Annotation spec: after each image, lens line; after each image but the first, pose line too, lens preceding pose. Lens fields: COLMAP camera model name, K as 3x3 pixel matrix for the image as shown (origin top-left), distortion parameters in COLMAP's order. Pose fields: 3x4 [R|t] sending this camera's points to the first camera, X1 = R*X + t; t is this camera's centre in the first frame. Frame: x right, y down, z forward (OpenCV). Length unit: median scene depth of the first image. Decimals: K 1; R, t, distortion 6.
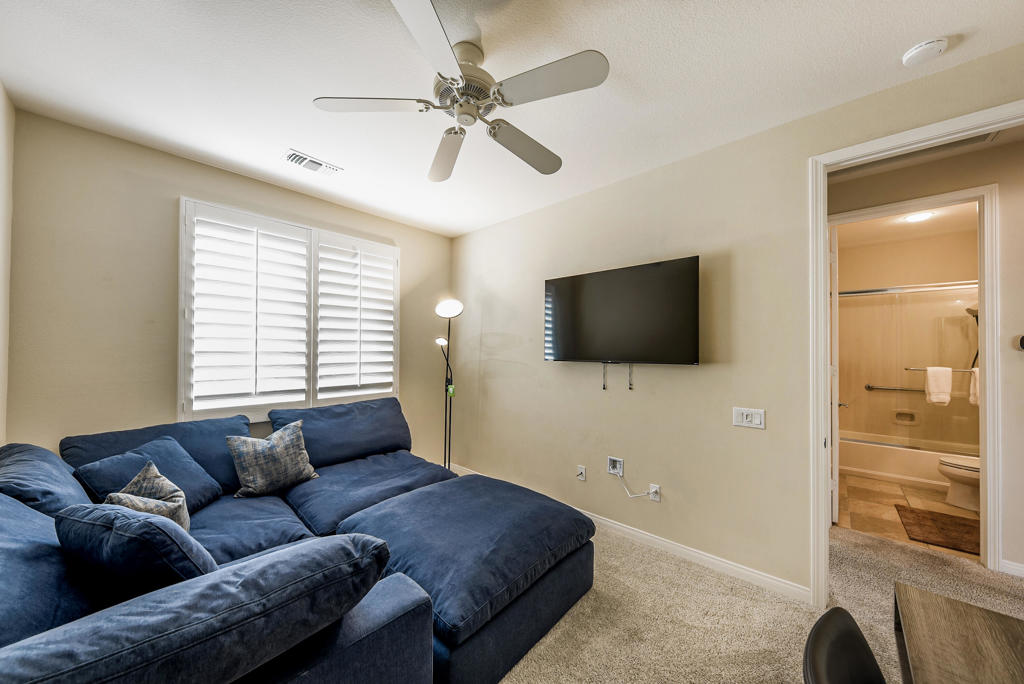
lens RADIAL K [[356.3, 0, 510.1], [0, 356.3, 347.5], [0, 0, 1]] dist [-0.000225, -0.000167]
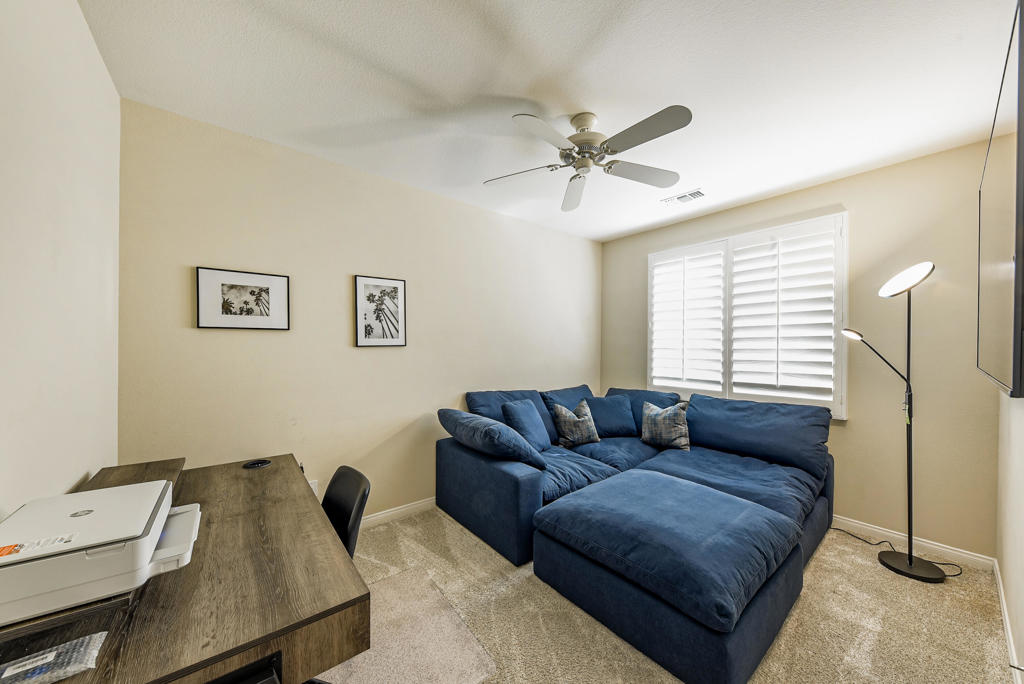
lens RADIAL K [[356.3, 0, 510.1], [0, 356.3, 347.5], [0, 0, 1]] dist [-0.000225, -0.000167]
pose [[-0.170598, -0.002375, -0.985338, 0.728969], [0.000464, 0.999997, -0.002491, 0.011335], [0.985341, -0.000882, -0.170596, 0.575288]]
